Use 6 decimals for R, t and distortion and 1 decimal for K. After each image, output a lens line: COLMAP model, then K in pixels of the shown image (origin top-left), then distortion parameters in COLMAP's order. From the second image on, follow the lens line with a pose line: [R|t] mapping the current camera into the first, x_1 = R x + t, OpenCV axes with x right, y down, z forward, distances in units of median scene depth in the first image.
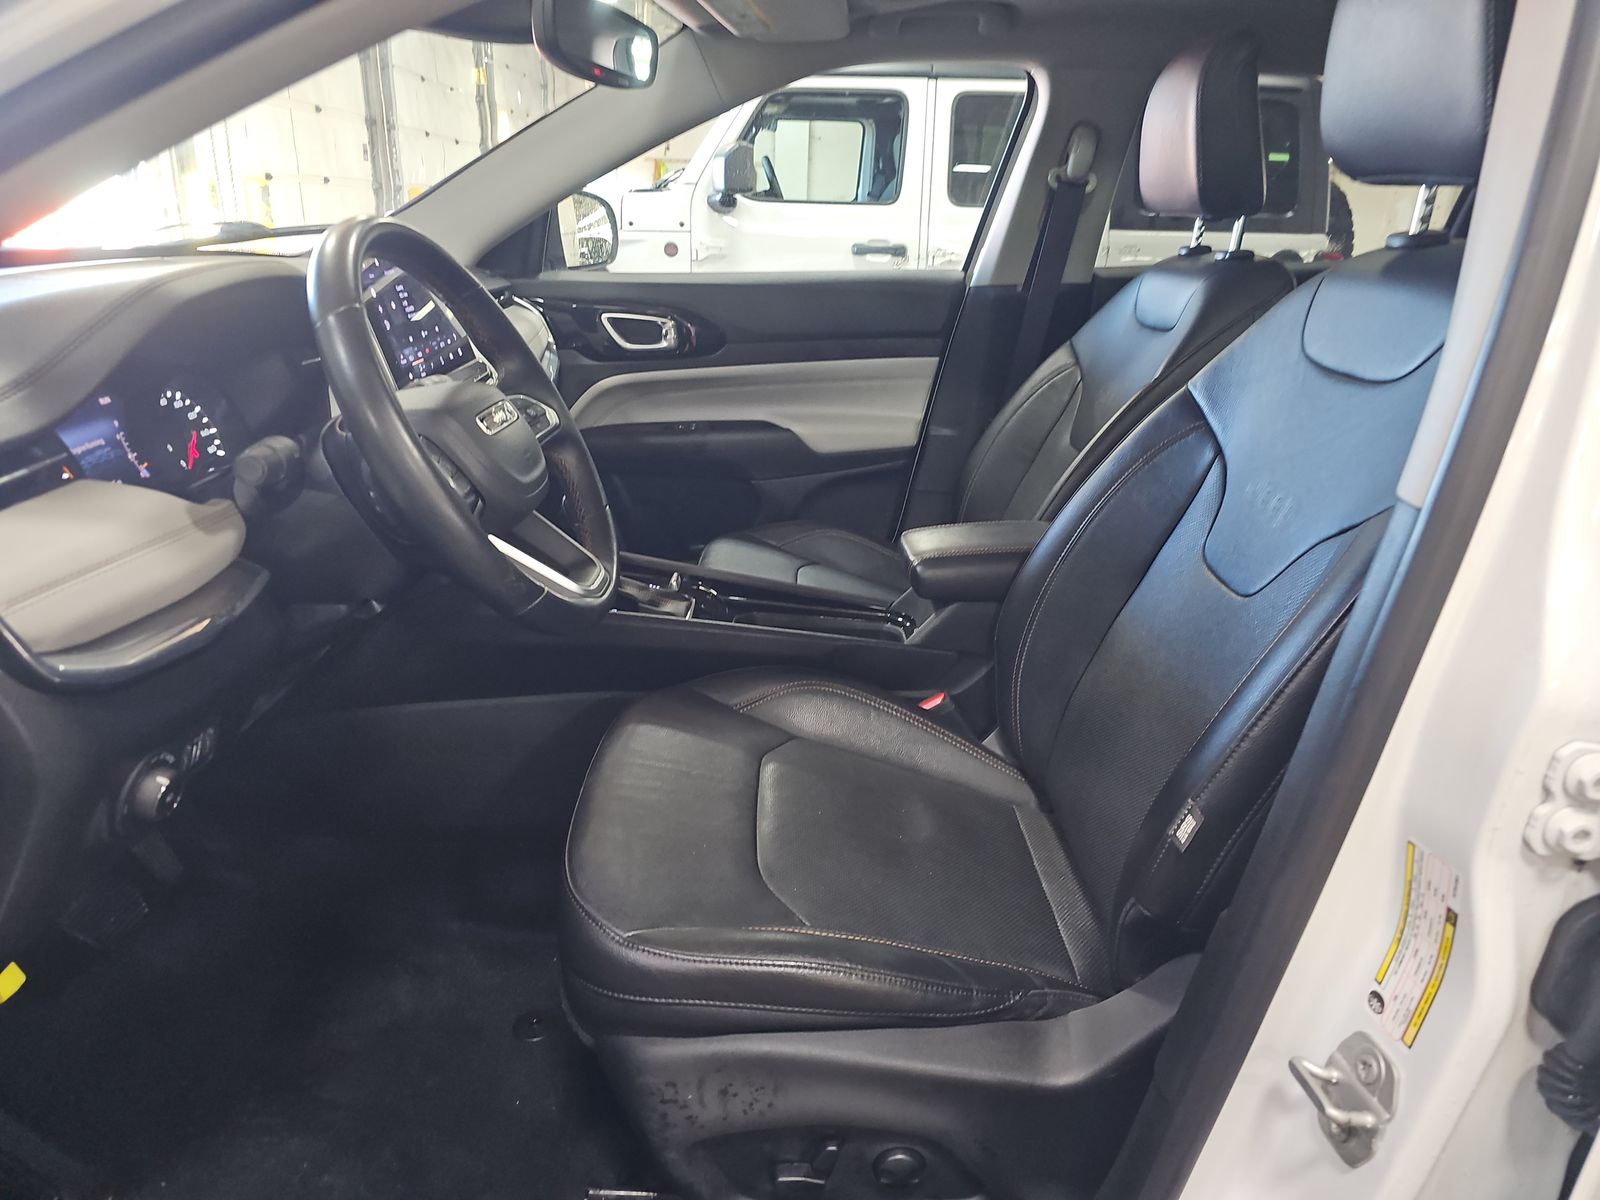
lens RADIAL K [[1063.5, 0, 810.2], [0, 1063.5, 604.8], [0, 0, 1]] dist [0.023724, -0.008273]
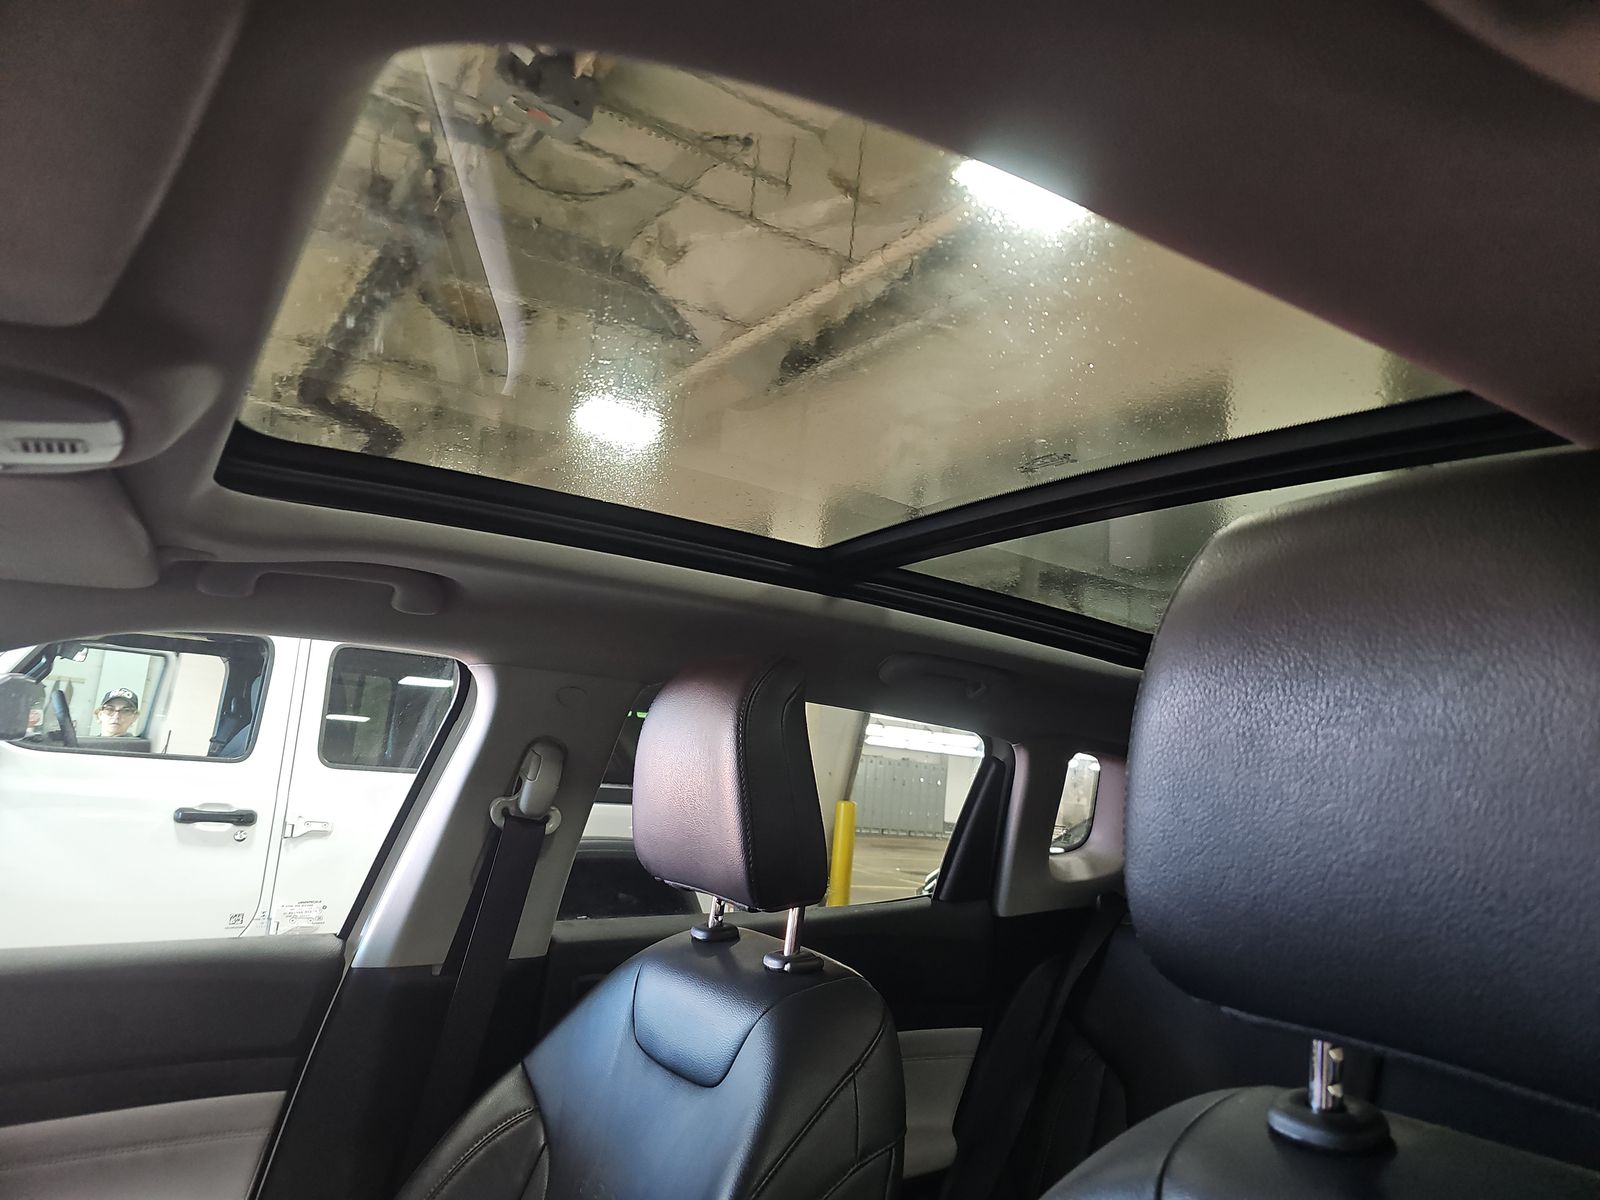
lens RADIAL K [[1063.5, 0, 805.3], [0, 1063.5, 593.7], [0, 0, 1]] dist [0.023724, -0.008273]
pose [[0.852515, 0.122870, 0.508056, 0.034676], [0.132425, 0.889499, -0.437327, -0.190449], [-0.505650, 0.440107, 0.742040, 0.327804]]
